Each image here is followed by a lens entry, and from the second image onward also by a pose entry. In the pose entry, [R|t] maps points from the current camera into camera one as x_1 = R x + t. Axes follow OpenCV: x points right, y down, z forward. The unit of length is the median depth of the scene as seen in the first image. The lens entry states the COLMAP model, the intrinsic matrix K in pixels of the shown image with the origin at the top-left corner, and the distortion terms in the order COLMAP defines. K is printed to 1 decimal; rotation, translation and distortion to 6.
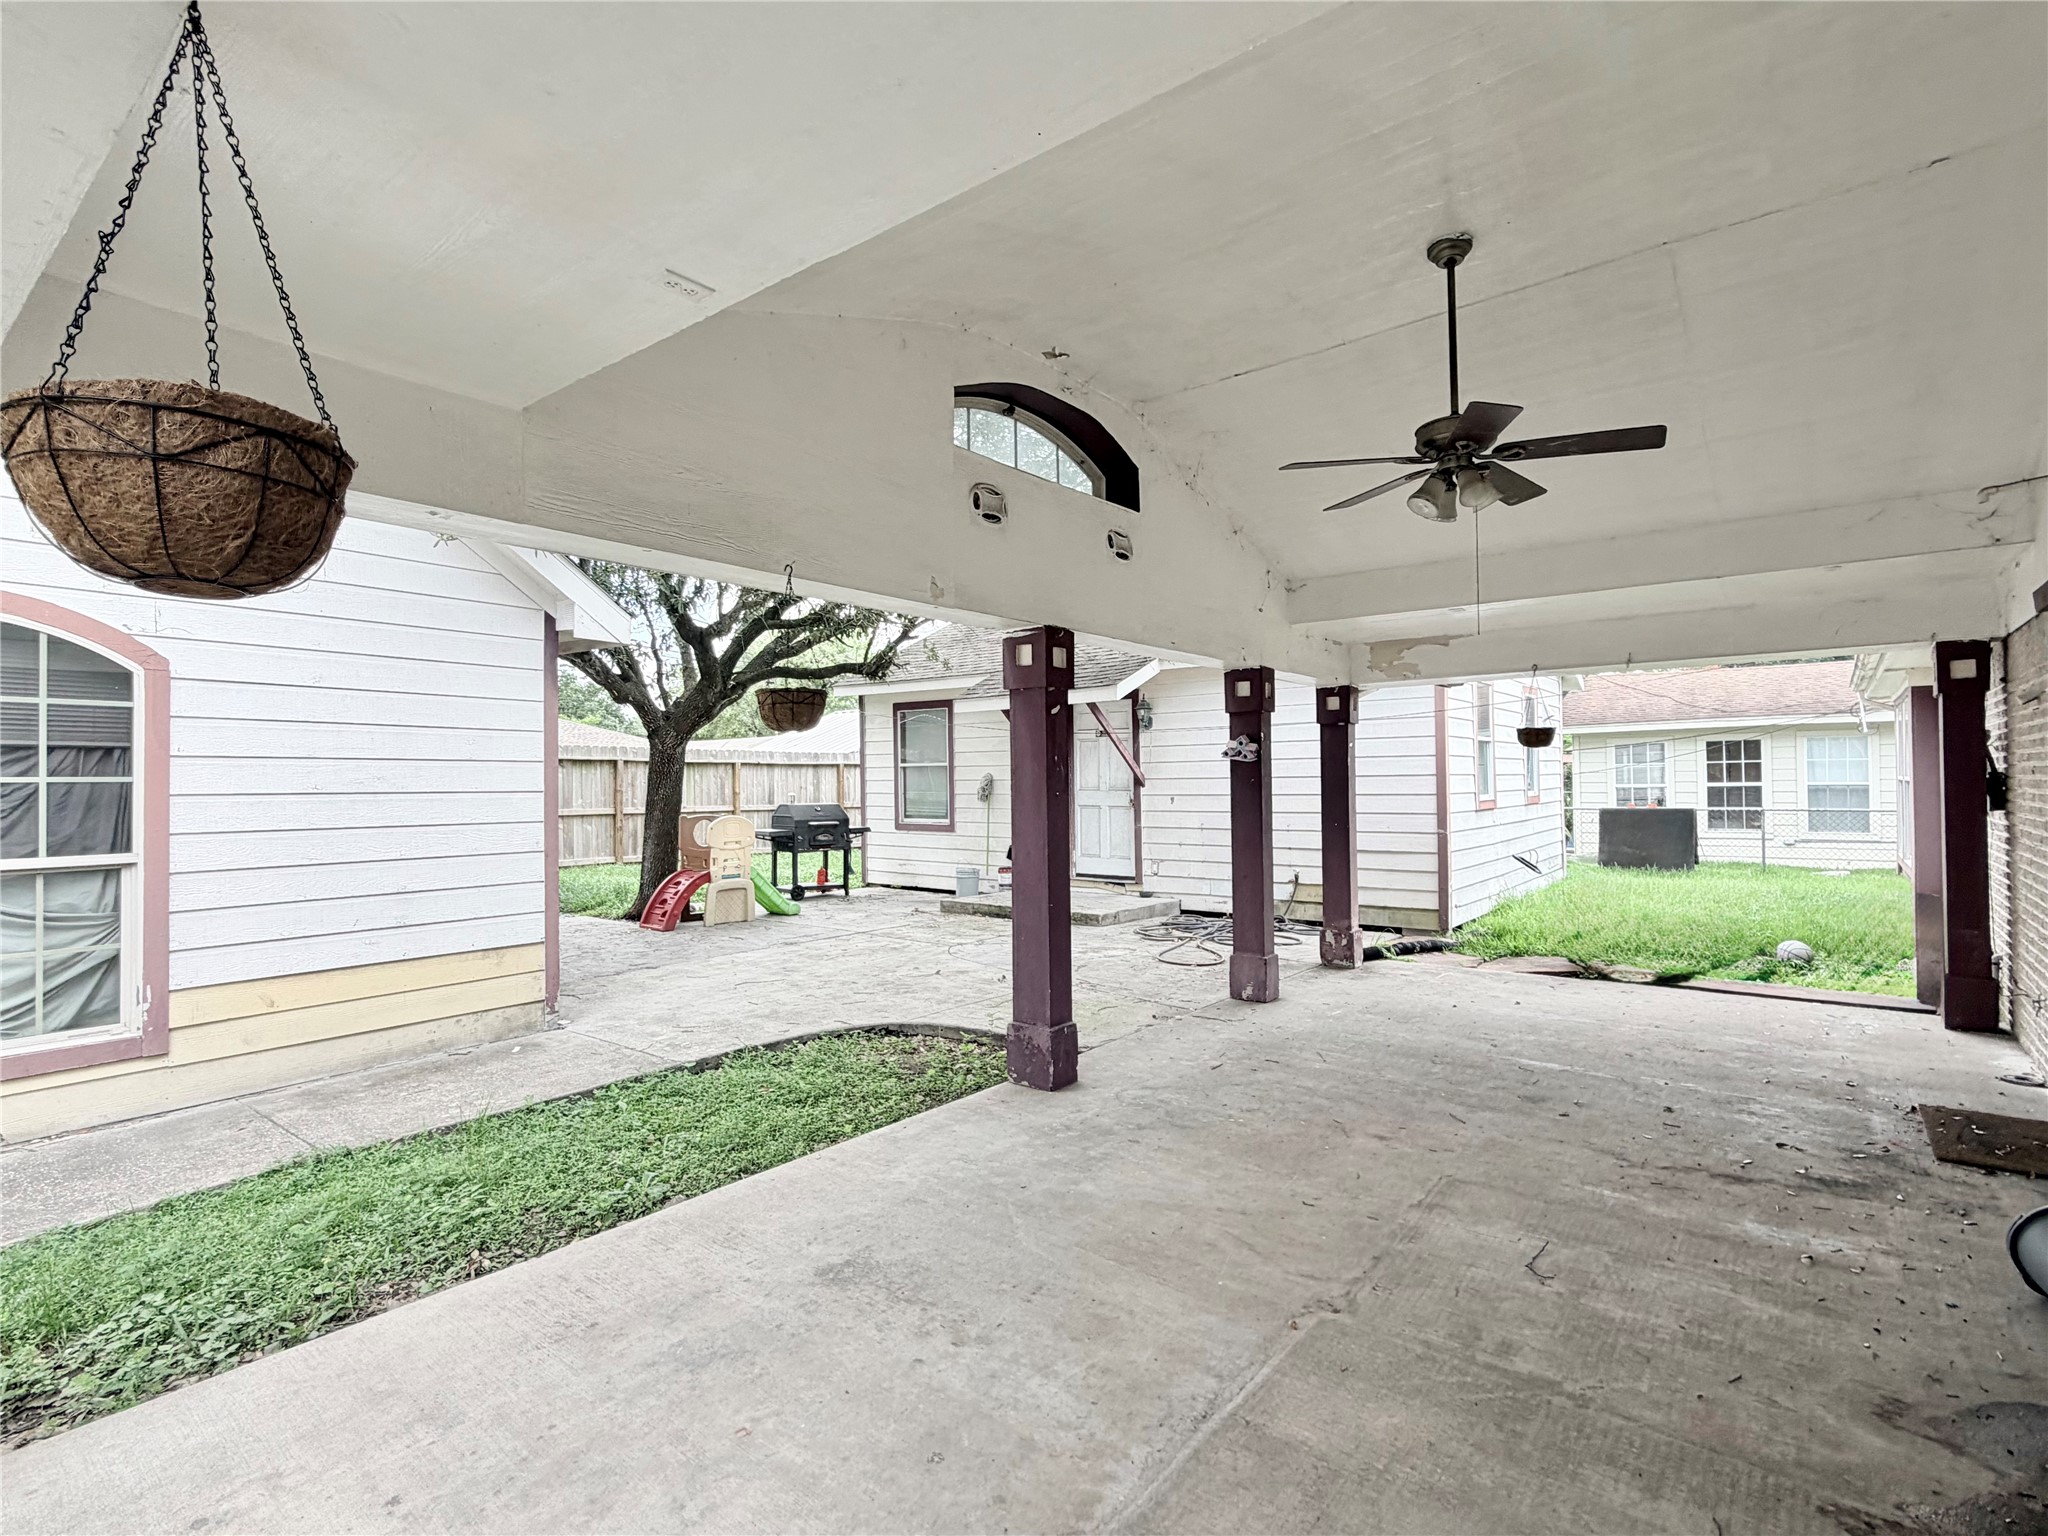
lens RADIAL K [[992.2, 0, 1023.1], [0, 992.2, 766.4], [0, 0, 1]] dist [0.001574, -0.001146]
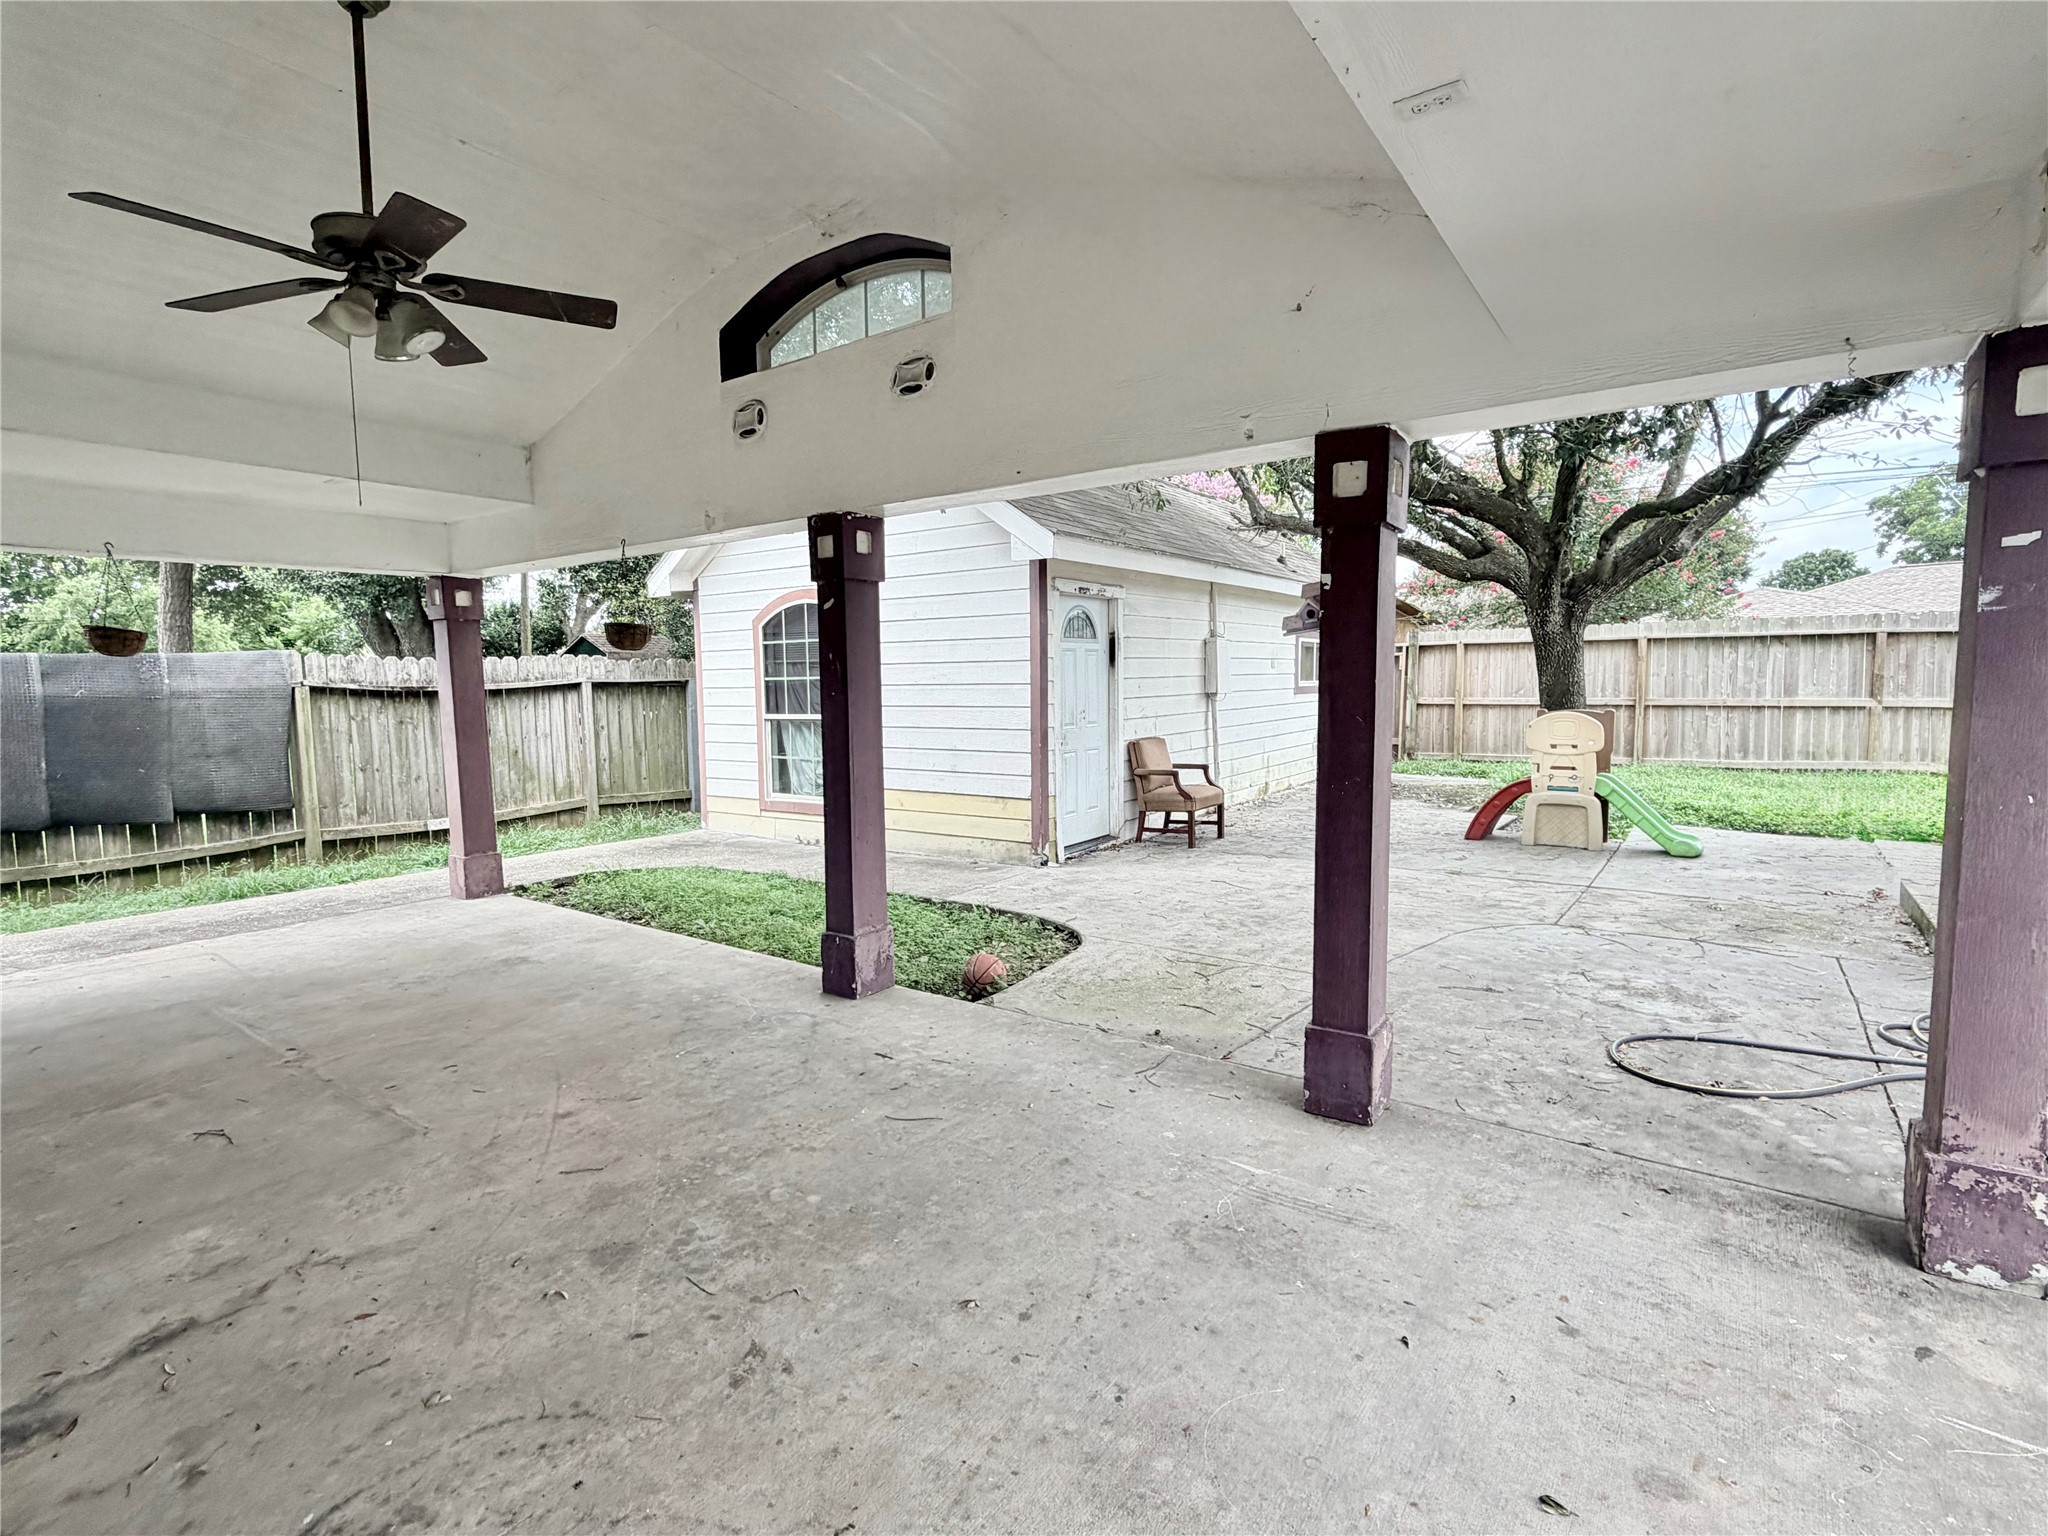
lens RADIAL K [[992.2, 0, 1021.2], [0, 992.2, 764.2], [0, 0, 1]] dist [0.001574, -0.001146]
pose [[0.047002, 0.091021, -0.994739, 0.442778], [0.029686, 0.995273, 0.092472, 0.005602], [0.998454, -0.033877, 0.044078, 0.508485]]
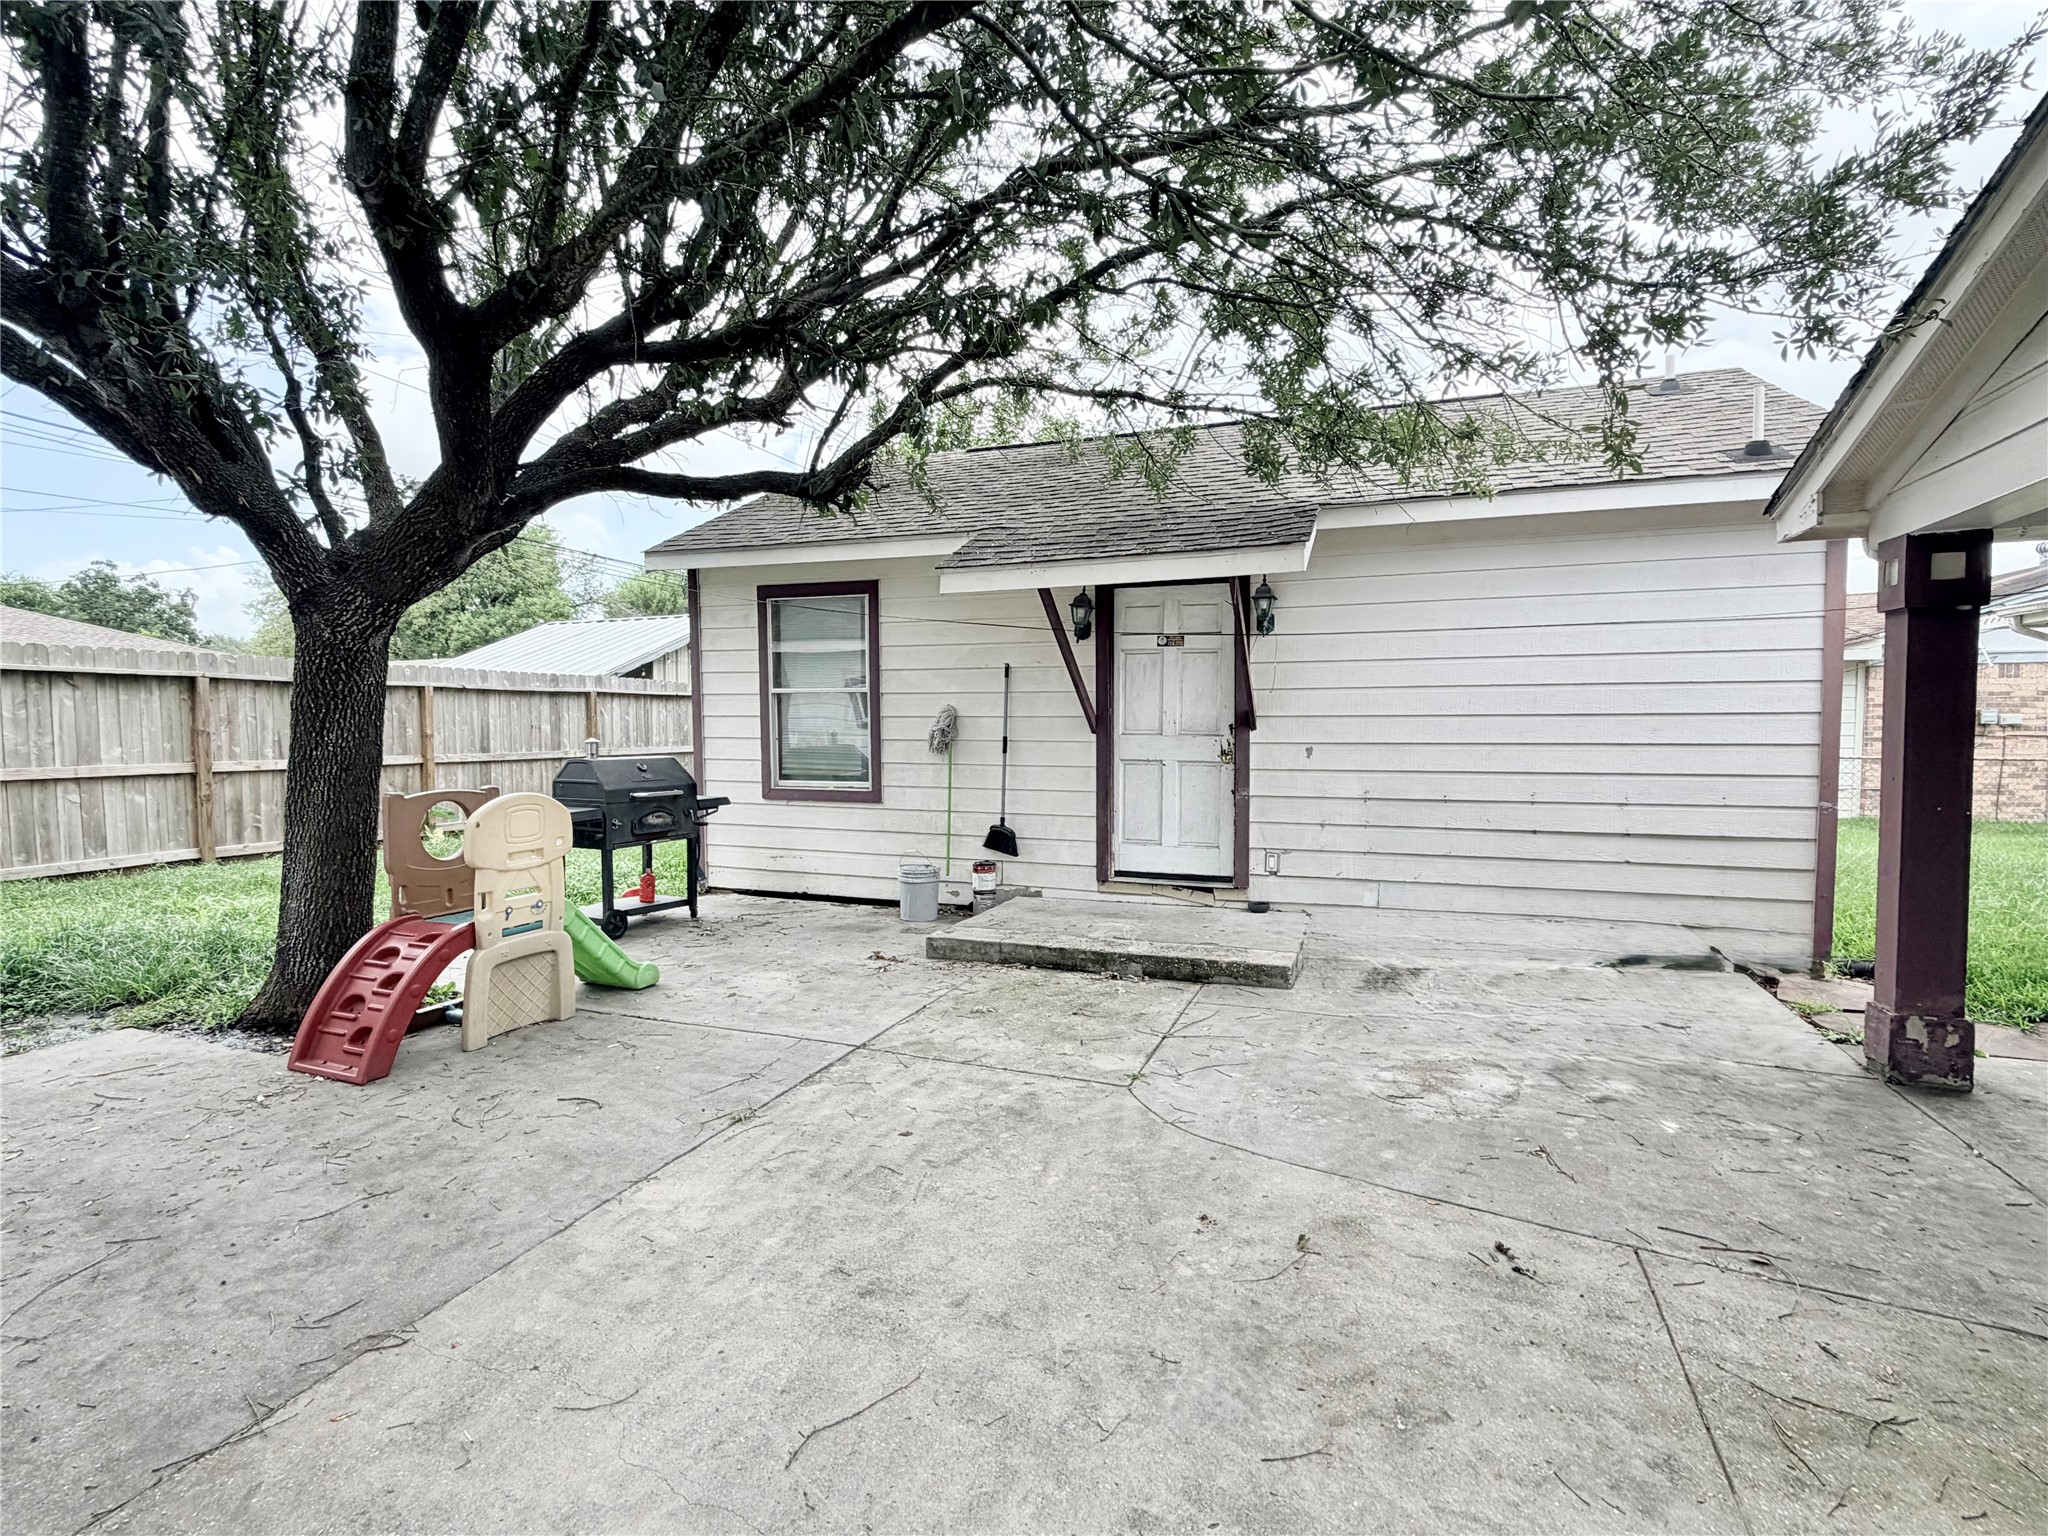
lens RADIAL K [[992.2, 0, 1022.6], [0, 992.2, 769.8], [0, 0, 1]] dist [0.001574, -0.001146]
pose [[0.952164, -0.009534, 0.305440, -0.204994], [-0.010258, 0.997953, 0.063127, 0.008517], [-0.305417, -0.063240, 0.950117, 0.484718]]
